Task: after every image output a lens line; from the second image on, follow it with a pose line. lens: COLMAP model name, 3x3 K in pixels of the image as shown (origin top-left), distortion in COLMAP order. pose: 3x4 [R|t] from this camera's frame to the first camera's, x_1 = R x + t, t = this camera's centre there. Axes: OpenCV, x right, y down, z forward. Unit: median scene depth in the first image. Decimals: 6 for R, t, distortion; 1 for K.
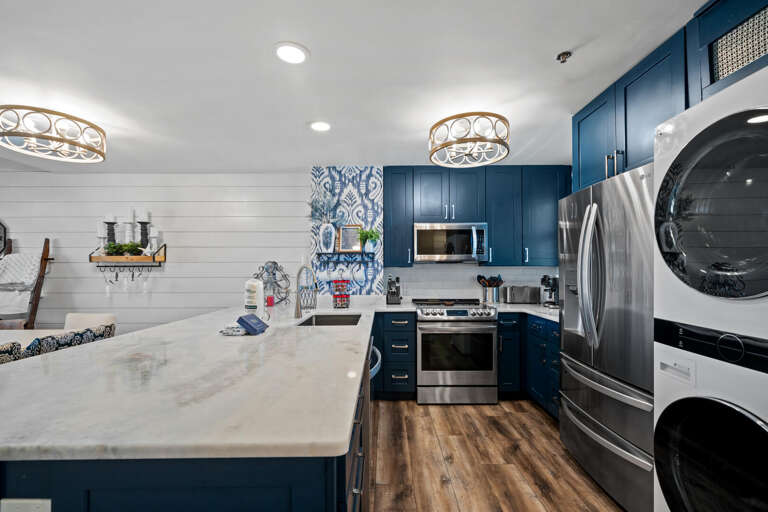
lens RADIAL K [[352.2, 0, 384.4], [0, 352.2, 262.3], [0, 0, 1]] dist [0.000179, 0.000119]
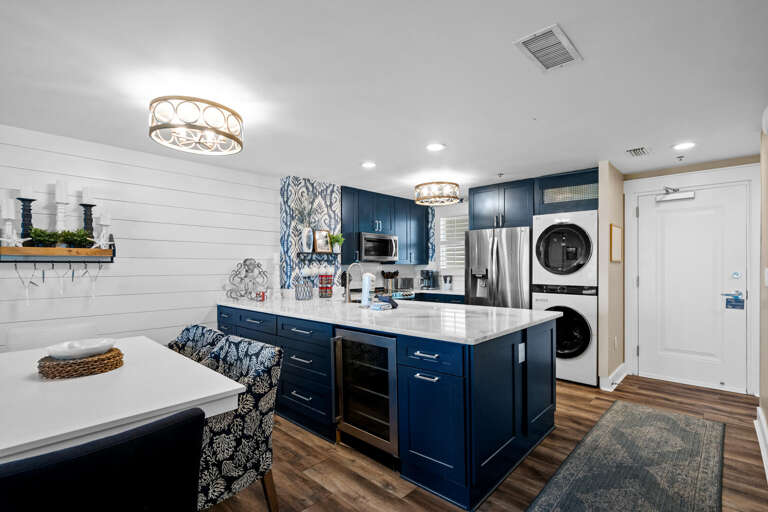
lens RADIAL K [[362.0, 0, 384.6], [0, 362.0, 260.1], [0, 0, 1]] dist [-0.000093, 0.000251]
pose [[0.688599, 0.014605, 0.724995, -0.846769], [-0.012180, 0.999889, -0.008574, 0.006228], [-0.725040, -0.002926, 0.688701, -0.018983]]
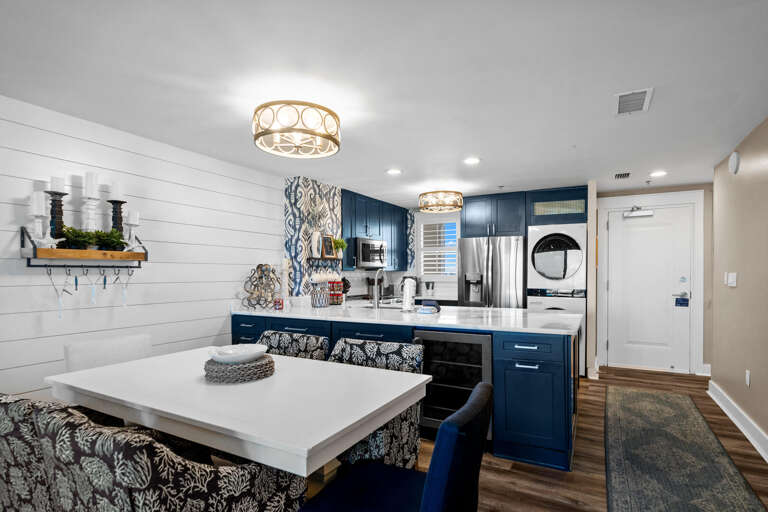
lens RADIAL K [[400.6, 0, 384.4], [0, 400.6, 270.4], [0, 0, 1]] dist [0.000620, 0.000251]
pose [[0.488981, 0.008468, 0.872253, -1.150644], [-0.013136, 0.999911, -0.002343, 0.013639], [-0.872196, -0.010313, 0.489049, 0.185692]]
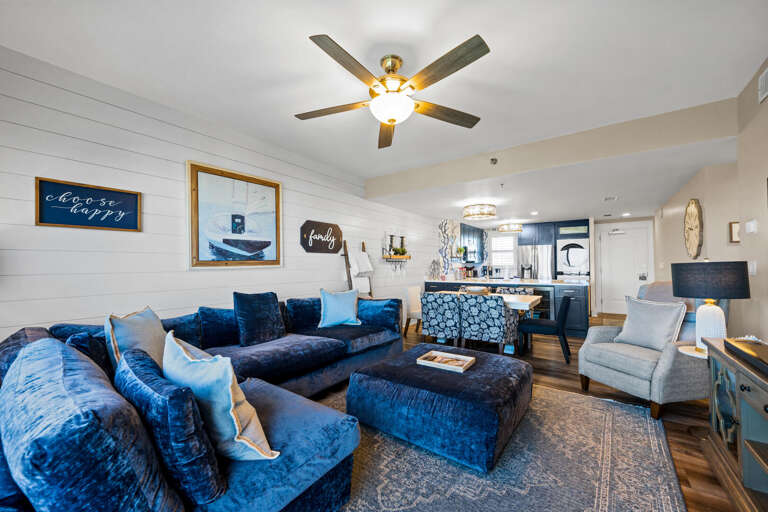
lens RADIAL K [[301.2, 0, 384.0], [0, 301.2, 256.0], [0, 0, 1]] dist [0.001477, 0.000047]
pose [[0.587086, 0.027775, 0.809048, -2.069780], [-0.008928, 0.999573, -0.027837, 0.029469], [-0.809475, 0.009120, 0.587083, 0.180172]]
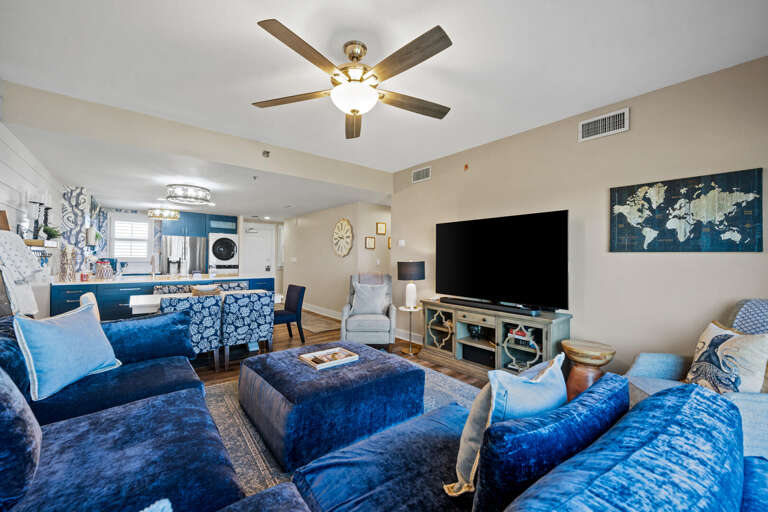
lens RADIAL K [[310.8, 0, 382.4], [0, 310.8, 247.4], [0, 0, 1]] dist [-0.000961, -0.000093]
pose [[-0.621045, 0.025089, 0.783373, -2.067743], [-0.018109, 0.998761, -0.046344, 0.025120], [-0.783566, -0.042968, -0.619822, 0.823093]]
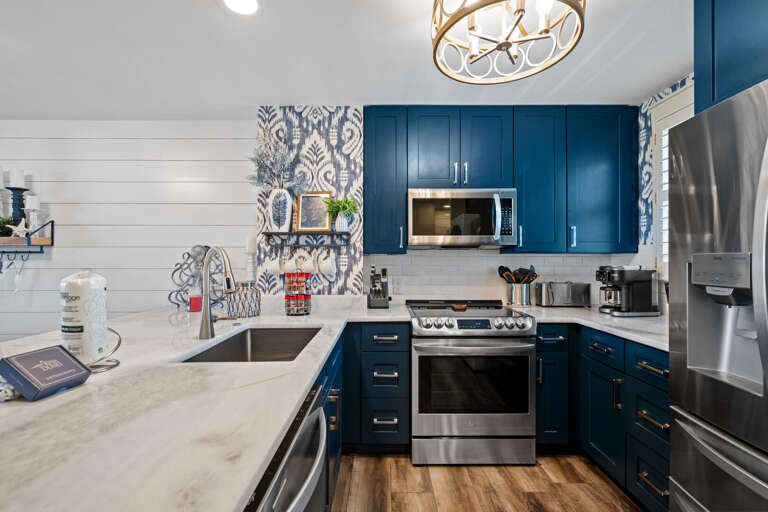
lens RADIAL K [[360.4, 0, 384.0], [0, 360.4, 256.0], [0, 0, 1]] dist [0.000333, 0.000108]
pose [[0.999988, 0.002081, 0.004381, 0.034245], [-0.002114, 0.999969, 0.007570, 0.012428], [-0.004366, -0.007579, 0.999962, 0.302582]]
